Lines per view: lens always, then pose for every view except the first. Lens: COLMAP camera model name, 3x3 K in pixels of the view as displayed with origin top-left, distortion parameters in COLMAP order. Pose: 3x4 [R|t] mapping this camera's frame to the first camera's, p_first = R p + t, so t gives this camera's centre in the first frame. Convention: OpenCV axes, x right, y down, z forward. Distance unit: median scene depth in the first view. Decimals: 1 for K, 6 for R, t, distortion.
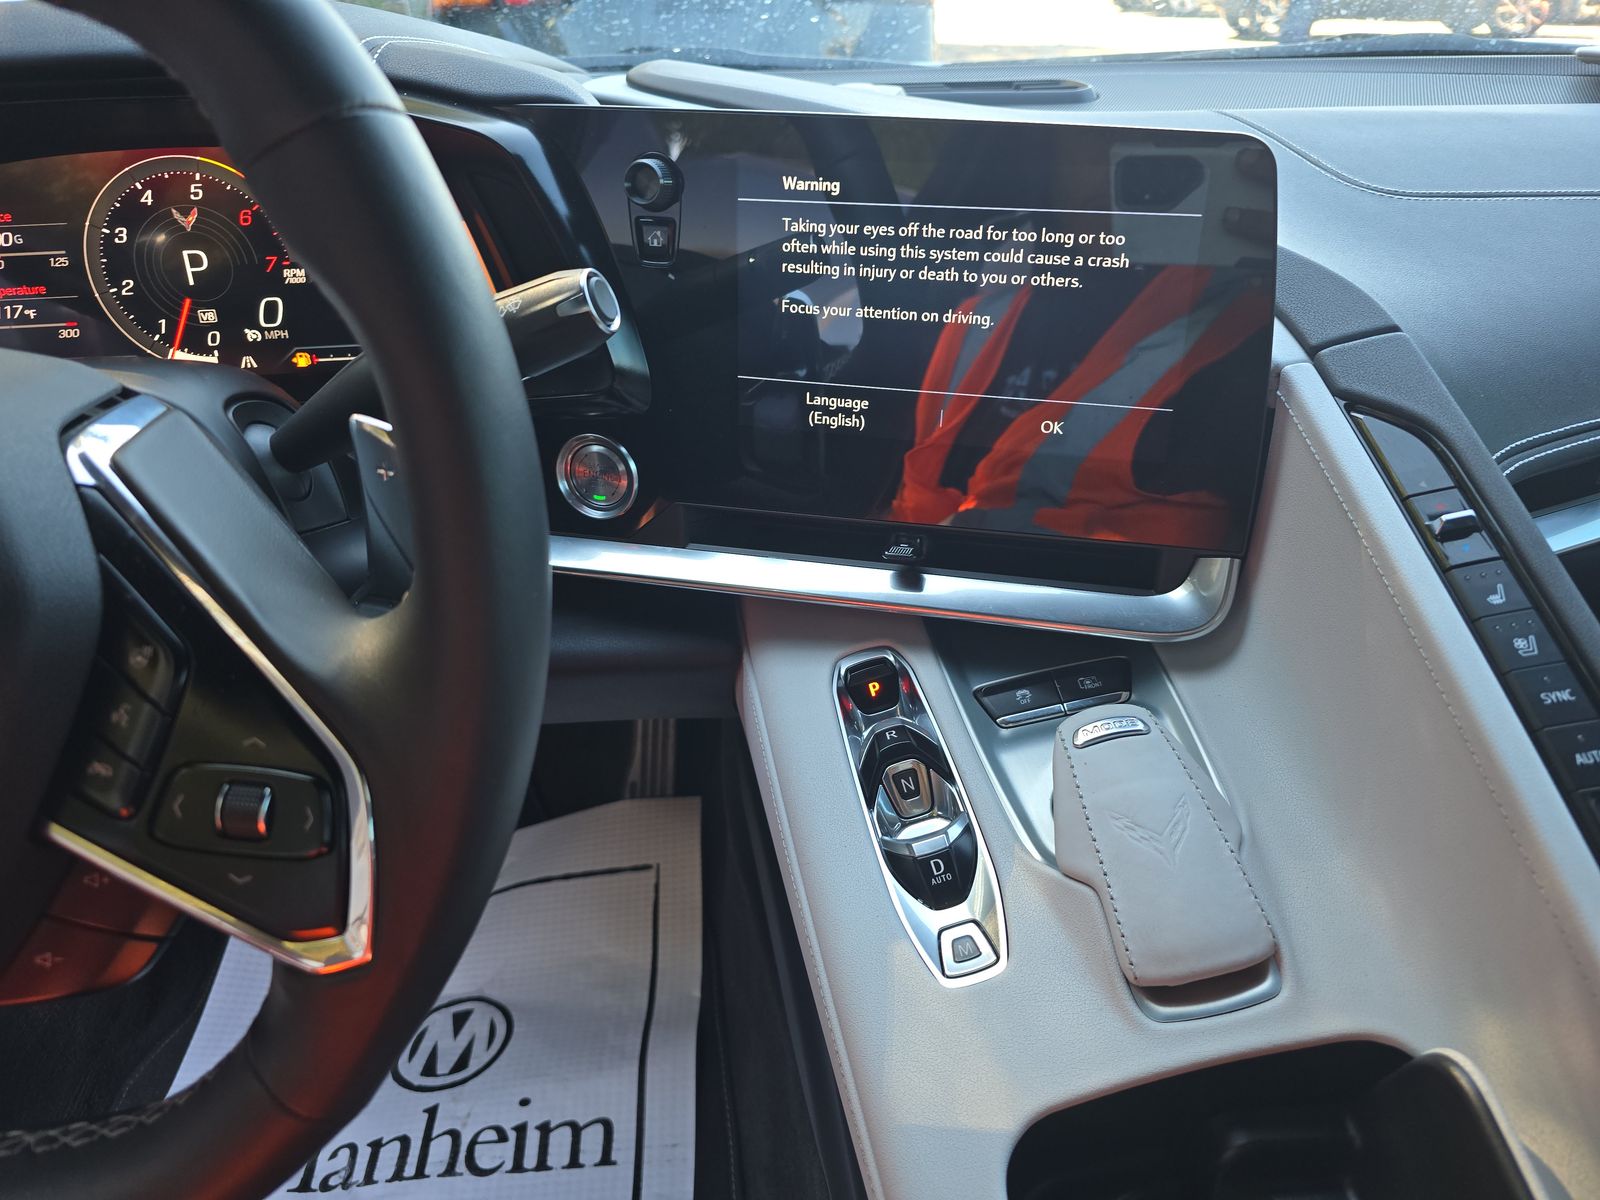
lens RADIAL K [[1081.8, 0, 791.1], [0, 1081.8, 594.1], [0, 0, 1]] dist [0.022249, -0.032371]
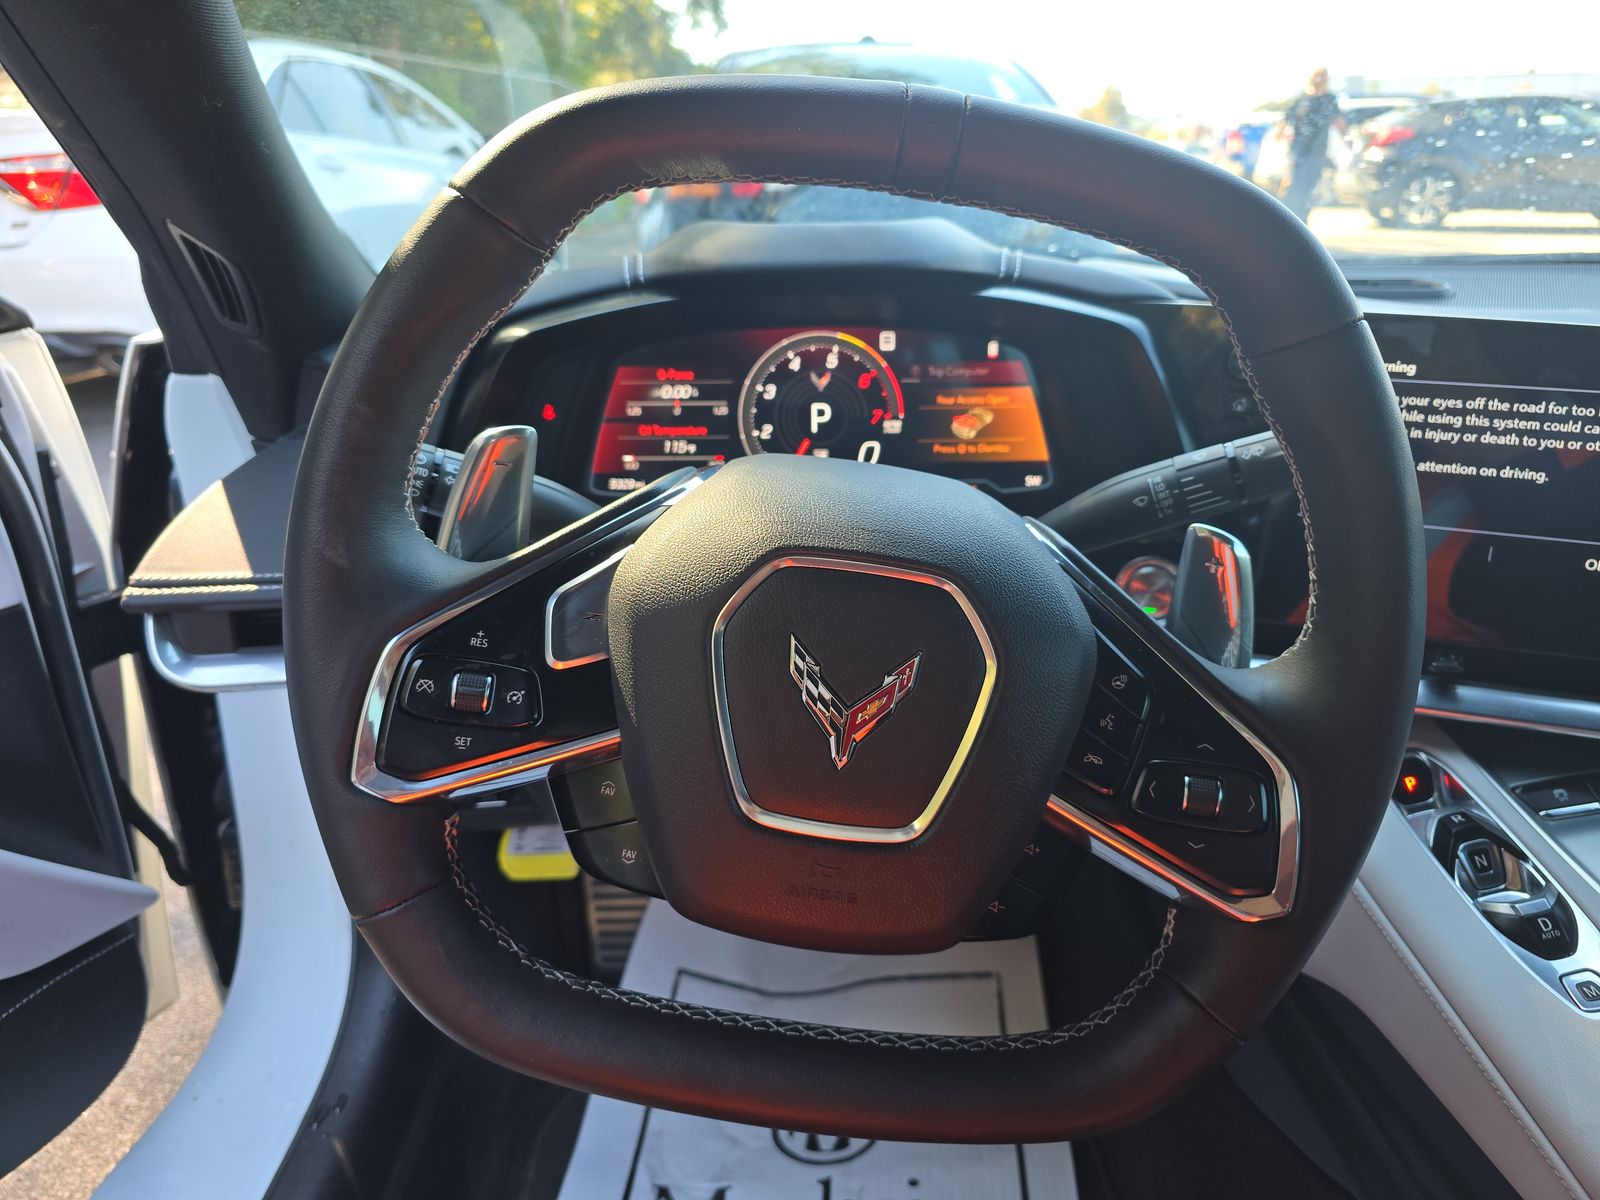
lens RADIAL K [[1081.8, 0, 798.9], [0, 1081.8, 600.7], [0, 0, 1]] dist [0.022249, -0.032371]
pose [[0.993646, 0.045020, -0.103156, -0.517825], [-0.058755, 0.989206, -0.134237, 0.099332], [0.095999, 0.139445, 0.985565, -0.266838]]
